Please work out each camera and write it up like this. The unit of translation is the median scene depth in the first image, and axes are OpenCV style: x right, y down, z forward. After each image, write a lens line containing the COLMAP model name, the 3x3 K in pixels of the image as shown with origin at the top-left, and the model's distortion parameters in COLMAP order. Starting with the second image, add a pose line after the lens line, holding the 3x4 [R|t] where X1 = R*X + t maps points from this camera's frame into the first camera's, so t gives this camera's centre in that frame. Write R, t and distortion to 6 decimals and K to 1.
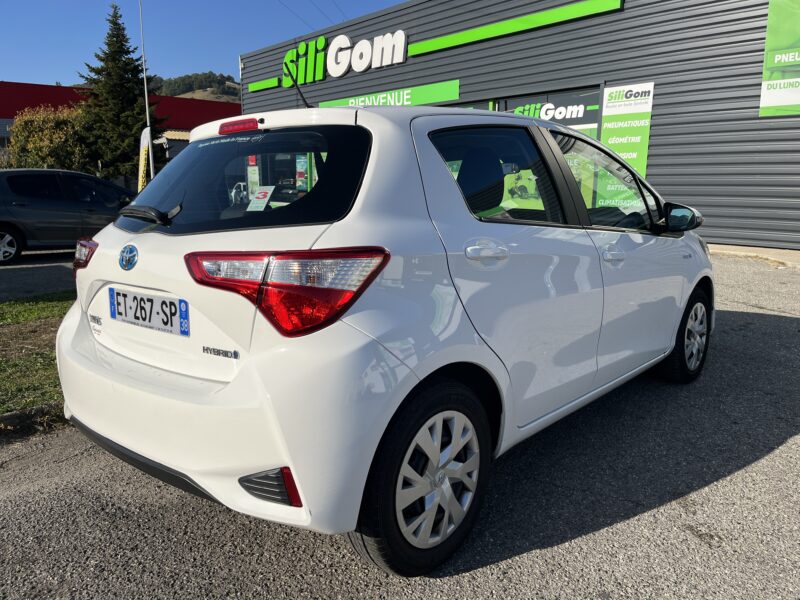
lens RADIAL K [[601.8, 0, 400.0], [0, 601.8, 300.0], [0, 0, 1]] dist [0.113688, -0.164457]
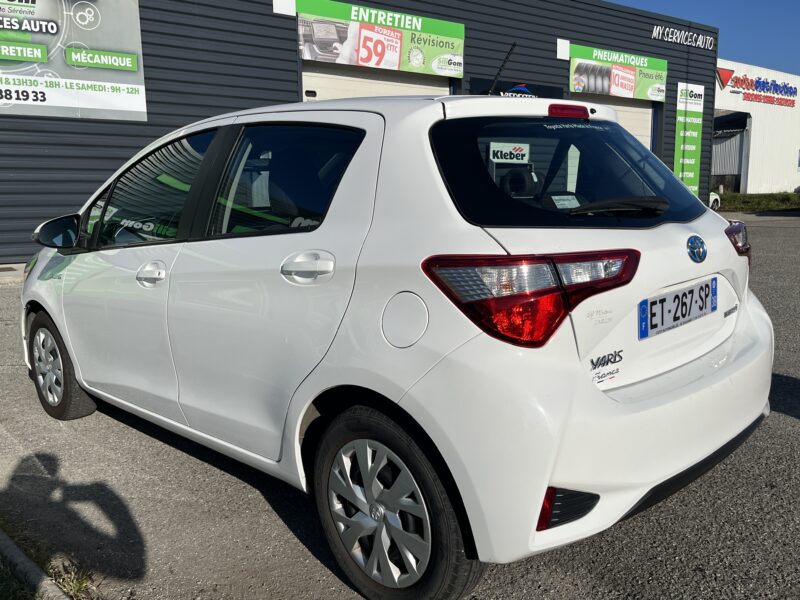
lens RADIAL K [[699.4, 0, 400.0], [0, 699.4, 300.0], [0, 0, 1]] dist [0.130454, -0.182191]
pose [[0.064612, -0.152359, 0.986211, -0.302839], [0.195660, 0.971028, 0.137194, -0.045087], [-0.978541, 0.184097, 0.092551, 0.264175]]
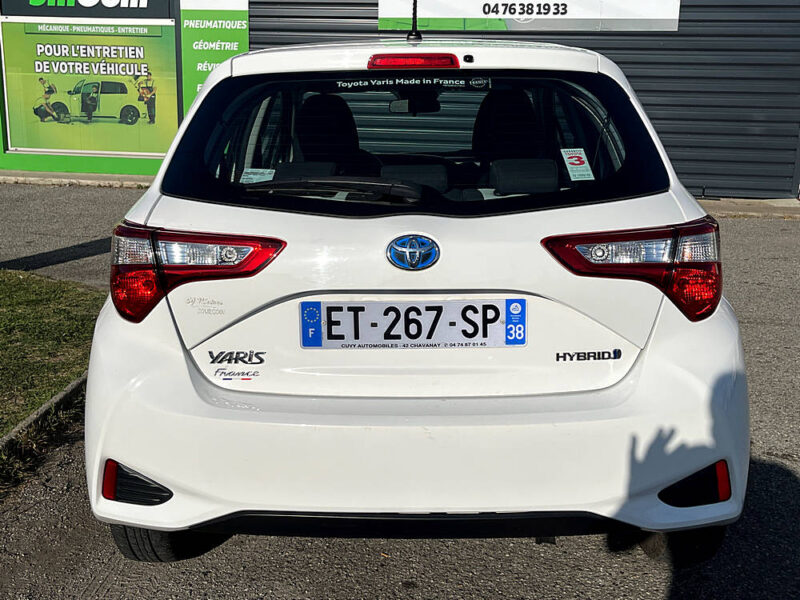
lens RADIAL K [[880.0, 0, 400.0], [0, 880.0, 300.0], [0, 0, 1]] dist [0.105424, -0.335900]
pose [[0.764915, -0.124994, 0.631887, -0.216256], [0.100387, 0.992138, 0.074735, -0.018020], [-0.636261, 0.006267, 0.771449, 0.042416]]
